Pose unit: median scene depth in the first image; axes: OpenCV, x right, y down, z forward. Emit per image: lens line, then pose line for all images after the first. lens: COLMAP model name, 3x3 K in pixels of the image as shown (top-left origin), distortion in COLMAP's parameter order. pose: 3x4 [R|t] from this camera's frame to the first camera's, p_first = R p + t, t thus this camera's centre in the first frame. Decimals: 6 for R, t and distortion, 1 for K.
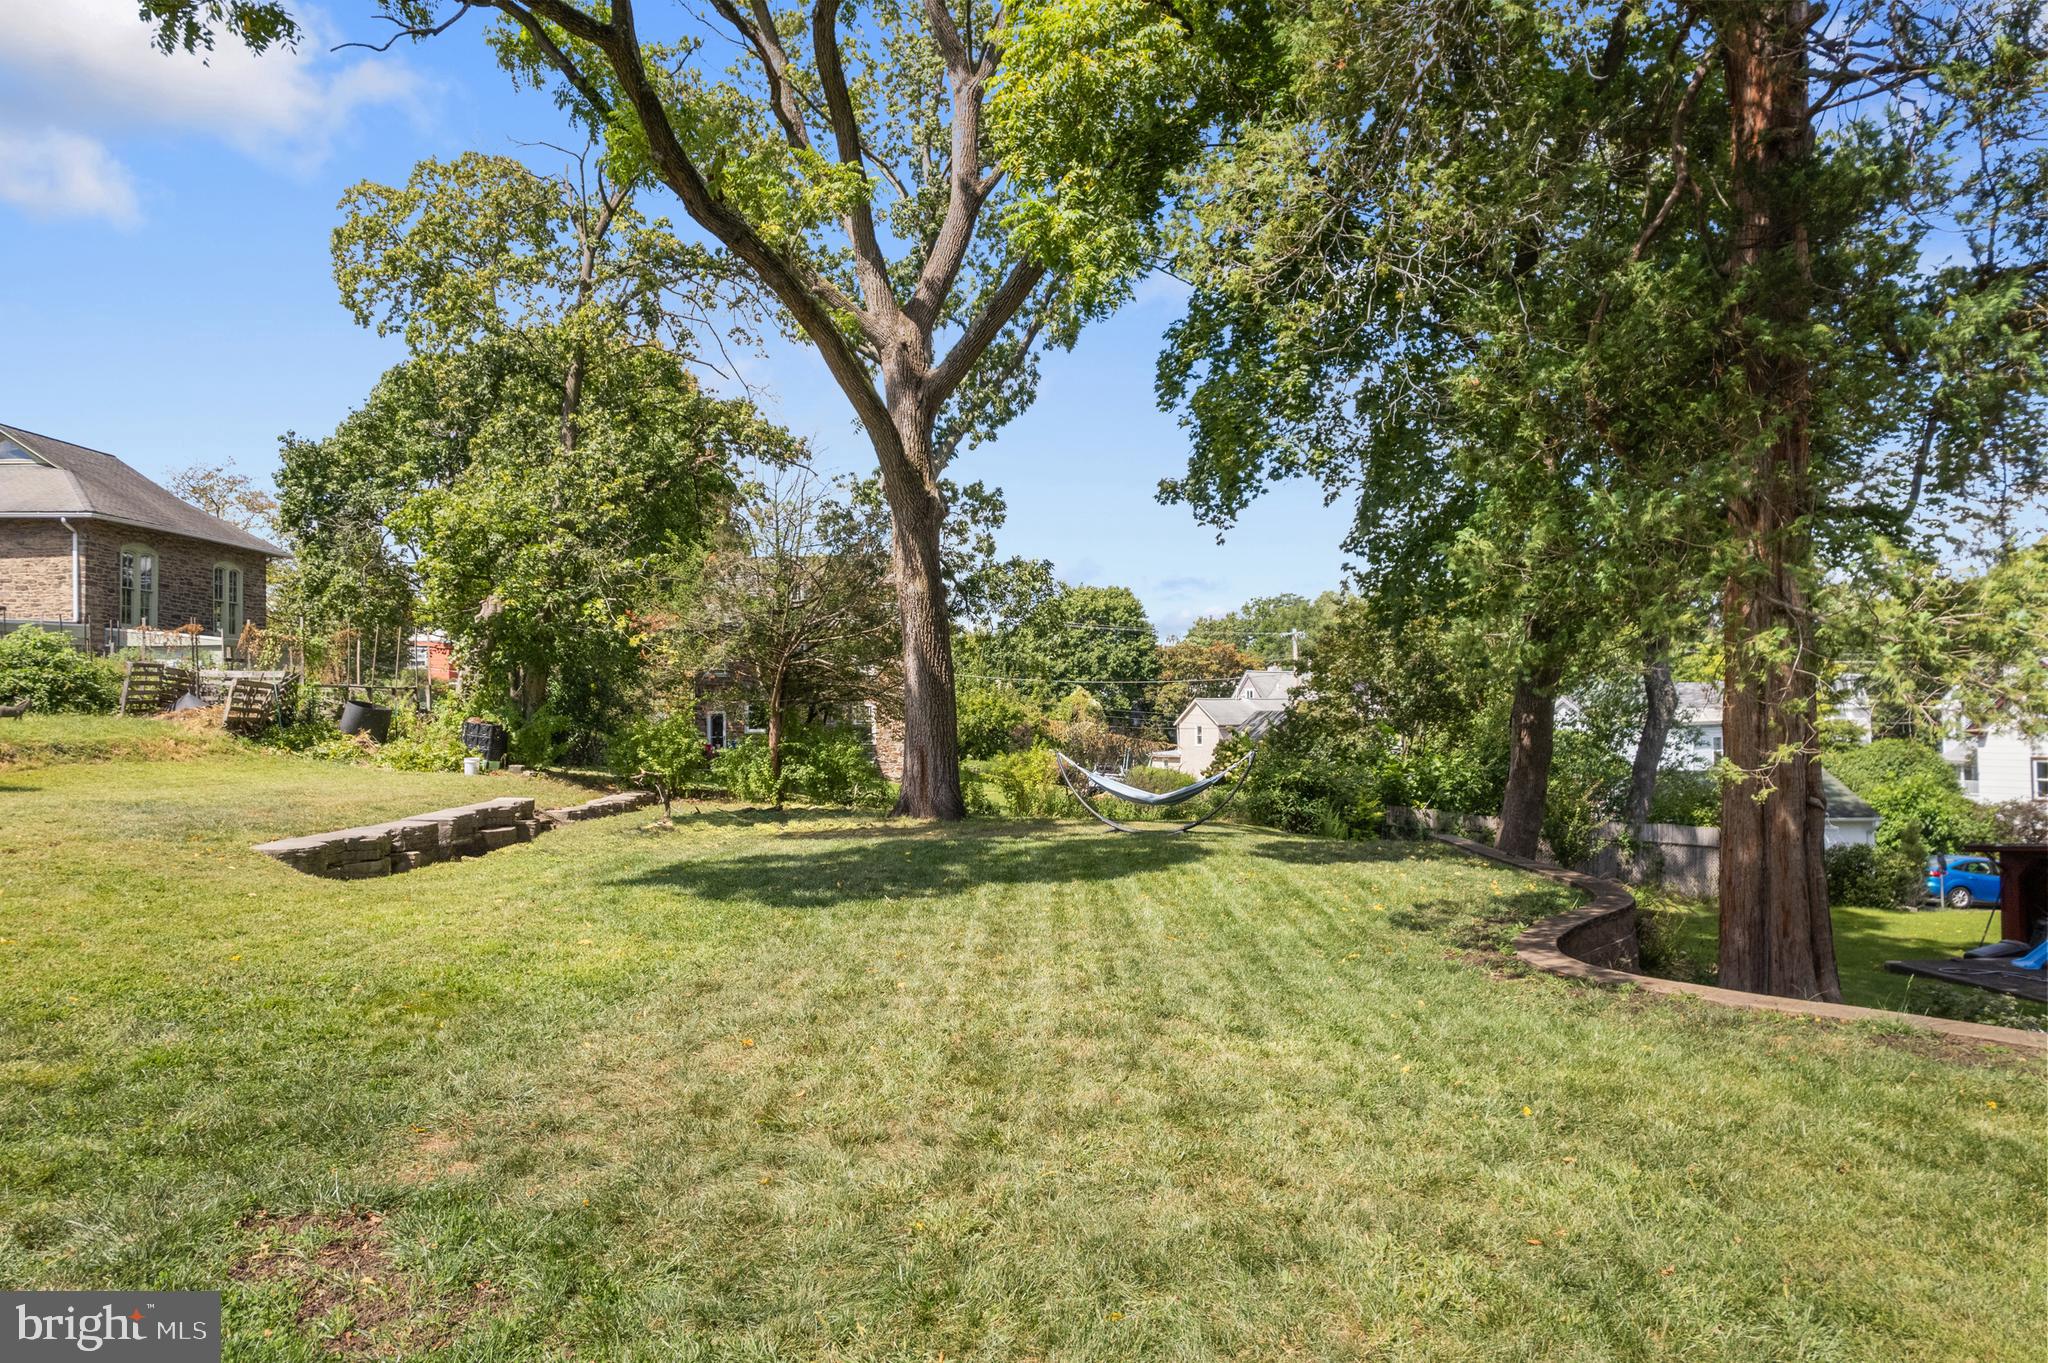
lens RADIAL K [[1325.8, 0, 1028.7], [0, 1325.8, 692.7], [0, 0, 1]] dist [-0.086409, 0.082811]
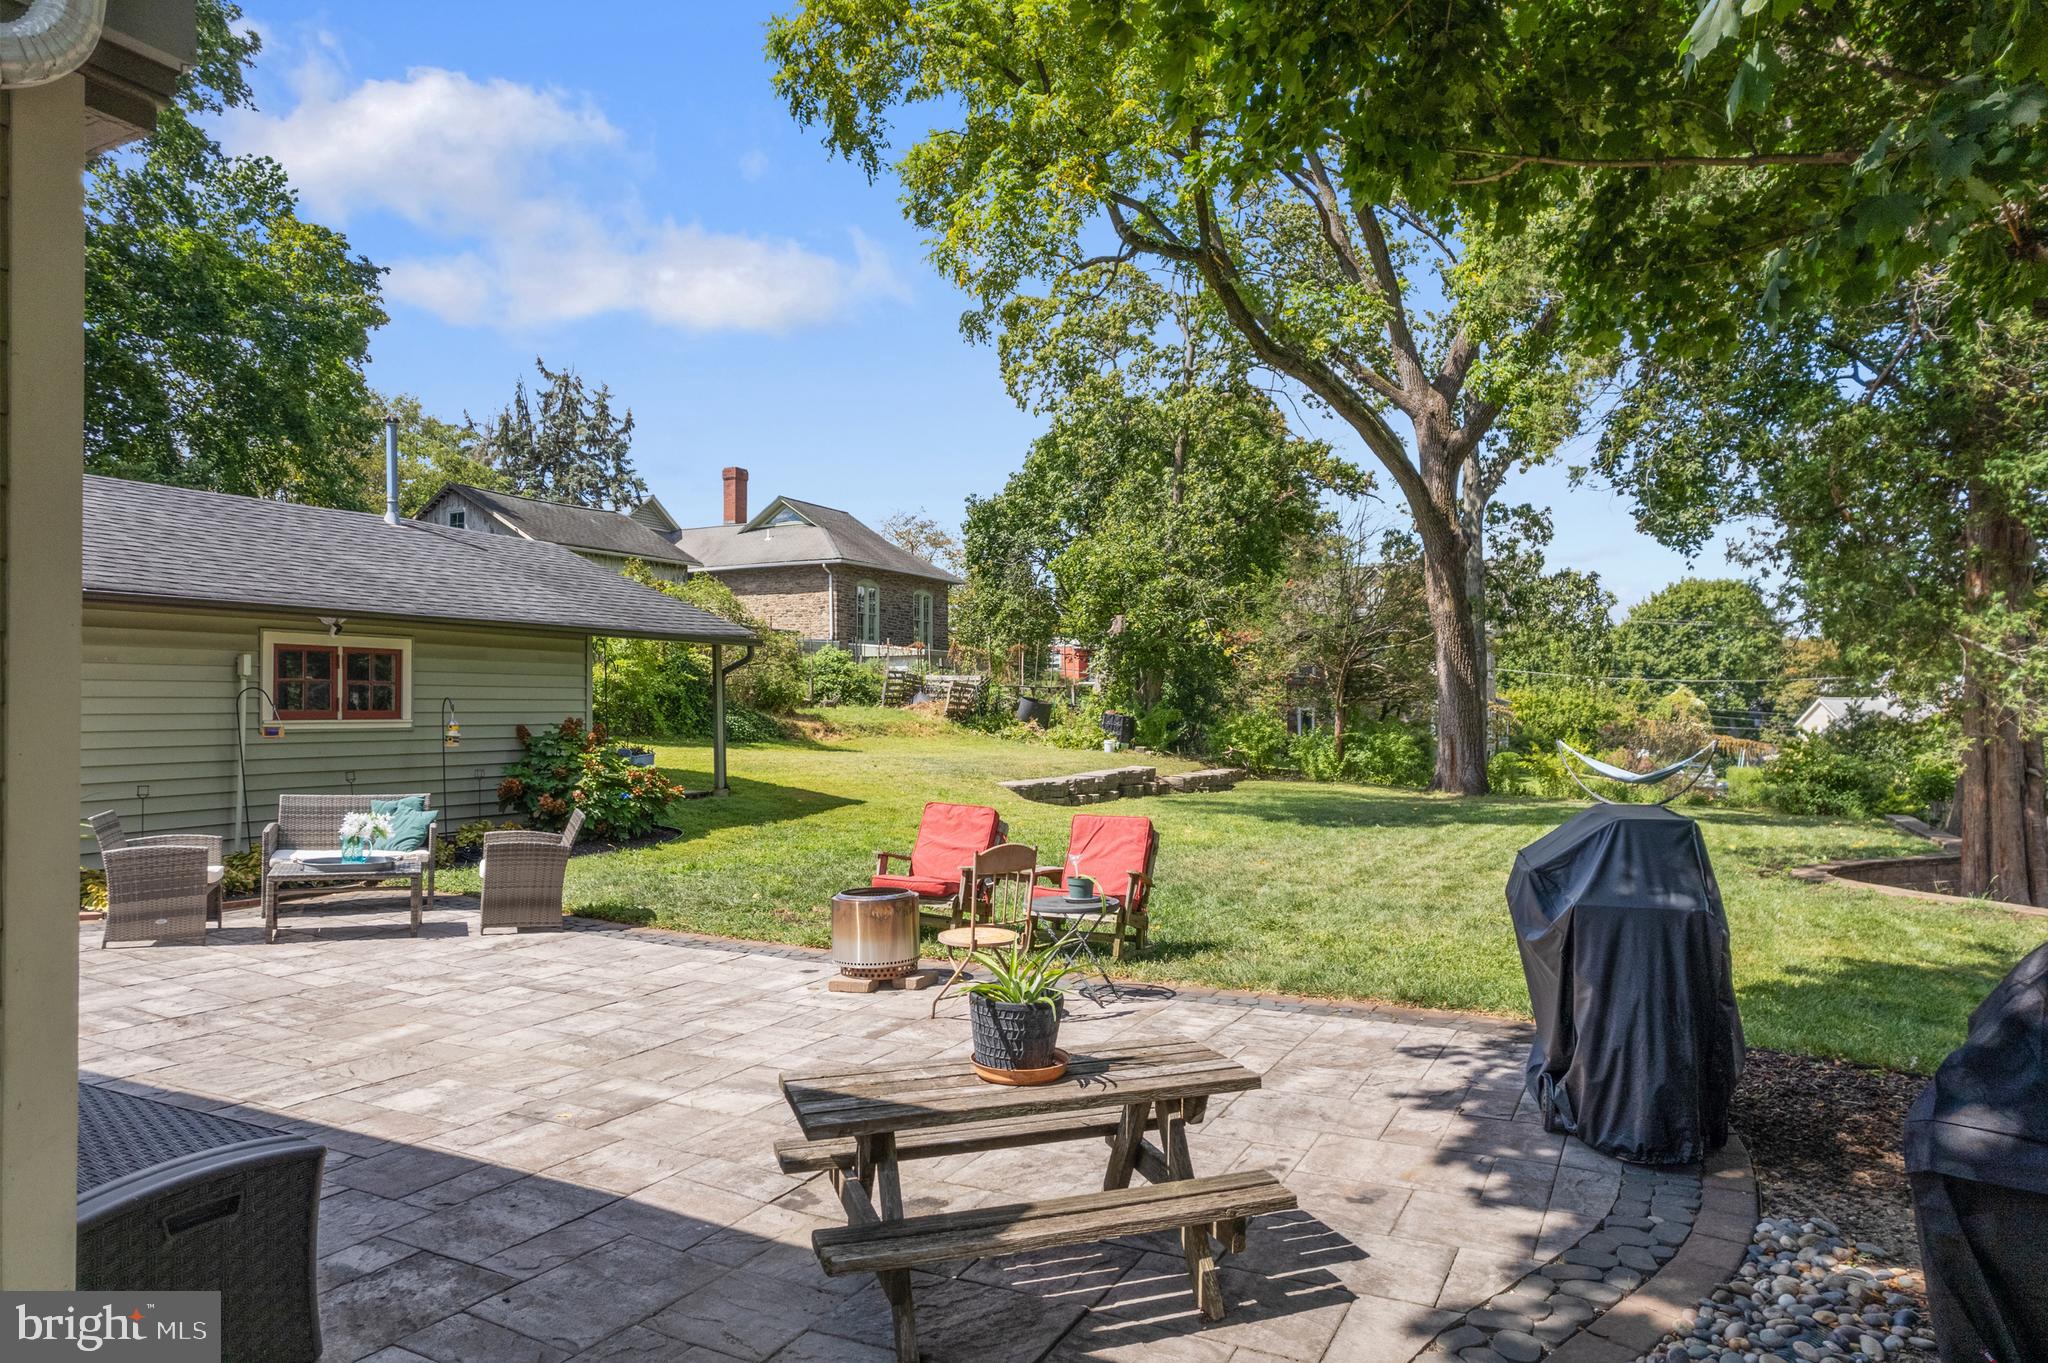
lens RADIAL K [[1311.6, 0, 994.7], [0, 1311.6, 681.0], [0, 0, 1]] dist [-0.134691, 0.166414]
pose [[0.888964, -0.002876, -0.457969, 0.075394], [-0.000921, 0.999967, -0.008068, 0.000309], [0.457977, 0.007594, 0.888932, -0.219476]]
